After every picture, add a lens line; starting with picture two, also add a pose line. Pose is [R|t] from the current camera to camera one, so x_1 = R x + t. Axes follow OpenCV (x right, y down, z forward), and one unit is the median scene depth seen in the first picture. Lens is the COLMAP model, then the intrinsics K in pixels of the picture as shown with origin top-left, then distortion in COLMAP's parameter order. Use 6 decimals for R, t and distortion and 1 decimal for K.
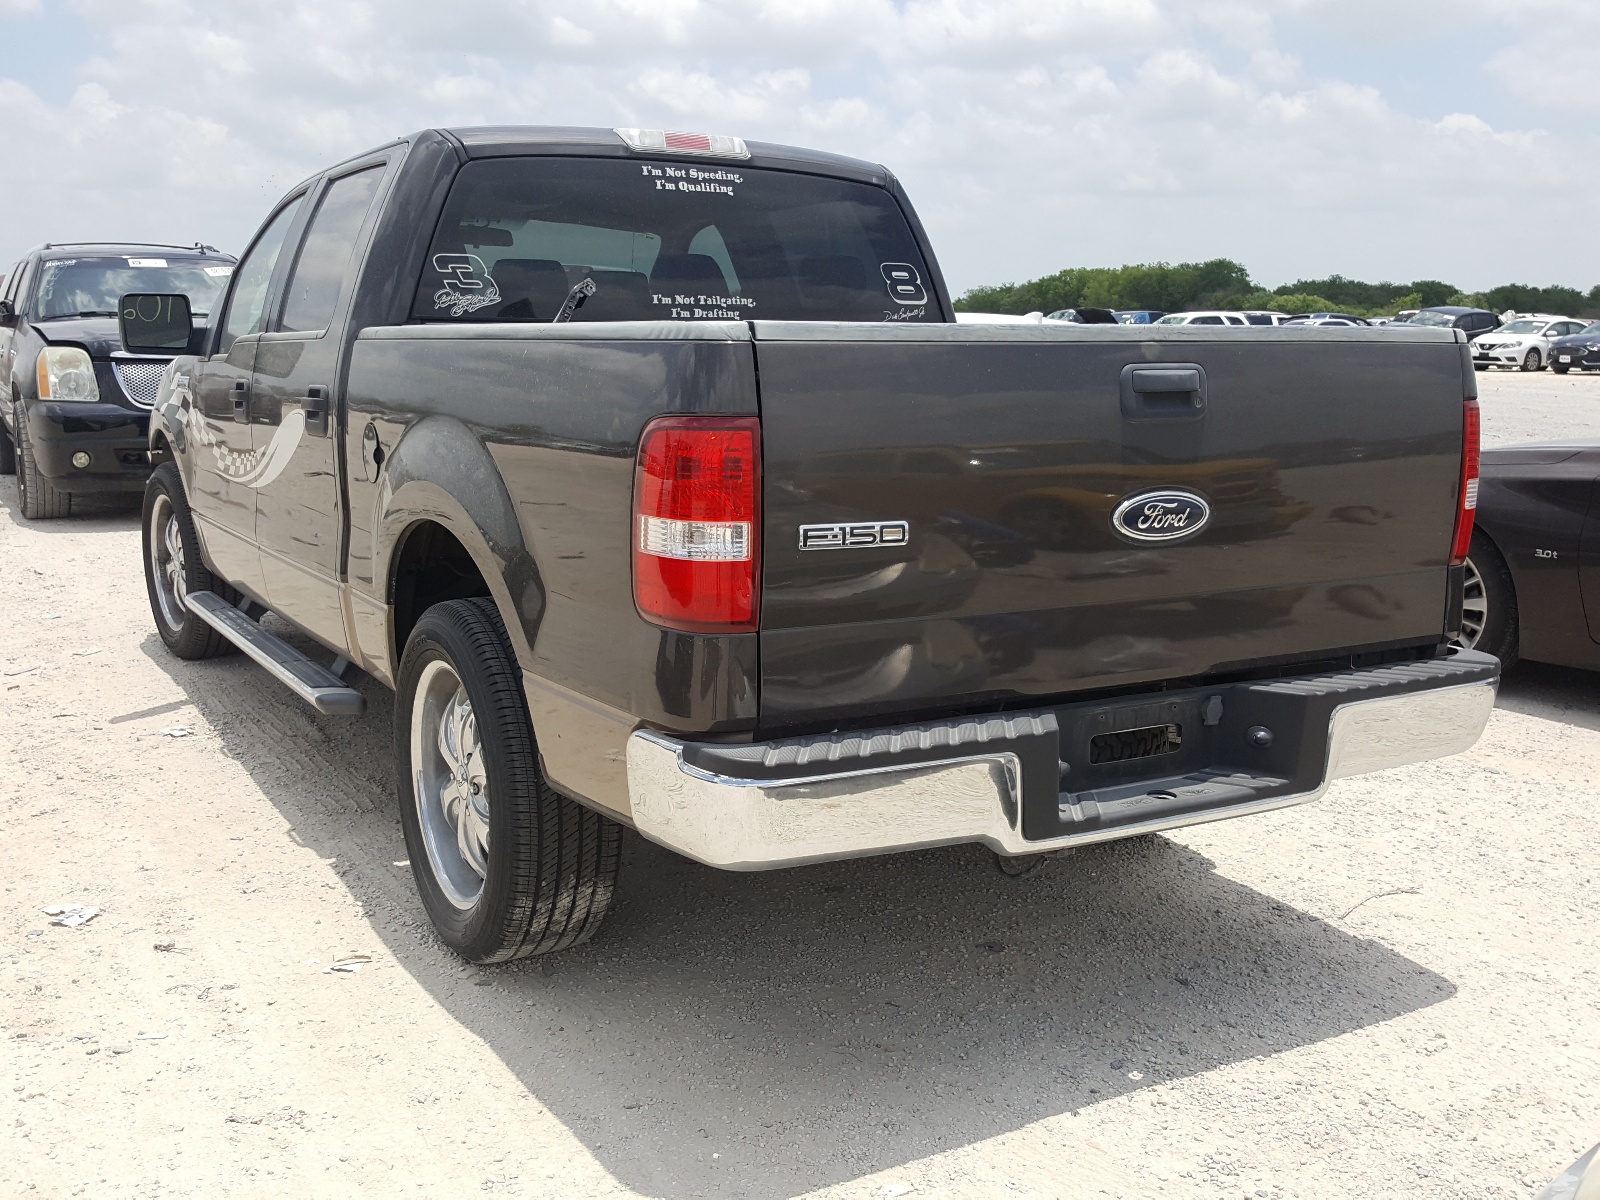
lens RADIAL K [[1573.9, 0, 800.4], [0, 1573.9, 642.5], [0, 0, 1]] dist [0.079281, -0.000858]
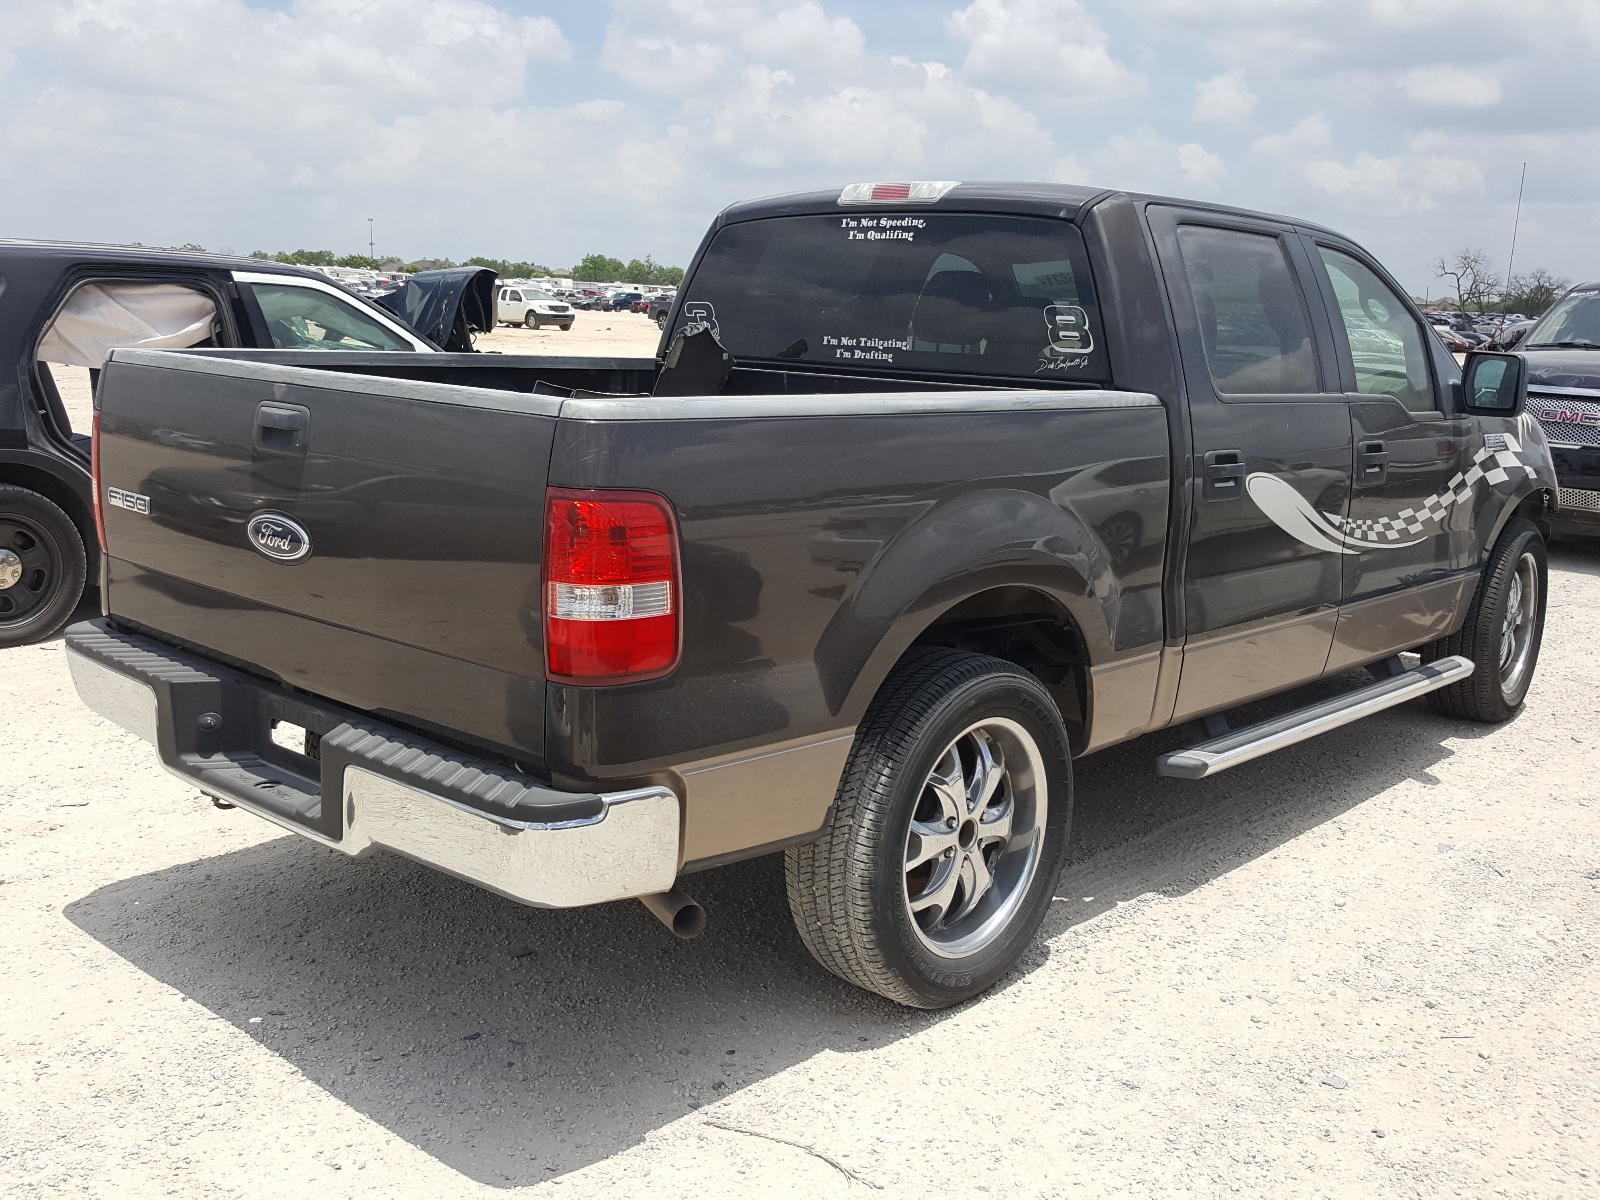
lens RADIAL K [[1579.2, 0, 800.0], [0, 1579.2, 600.0], [0, 0, 1]] dist [0.005442, 0.003532]
pose [[0.302943, 0.174055, -0.936980, 0.929408], [-0.213251, 0.970630, 0.111358, -0.159715], [0.928843, 0.166077, 0.331163, 0.649361]]
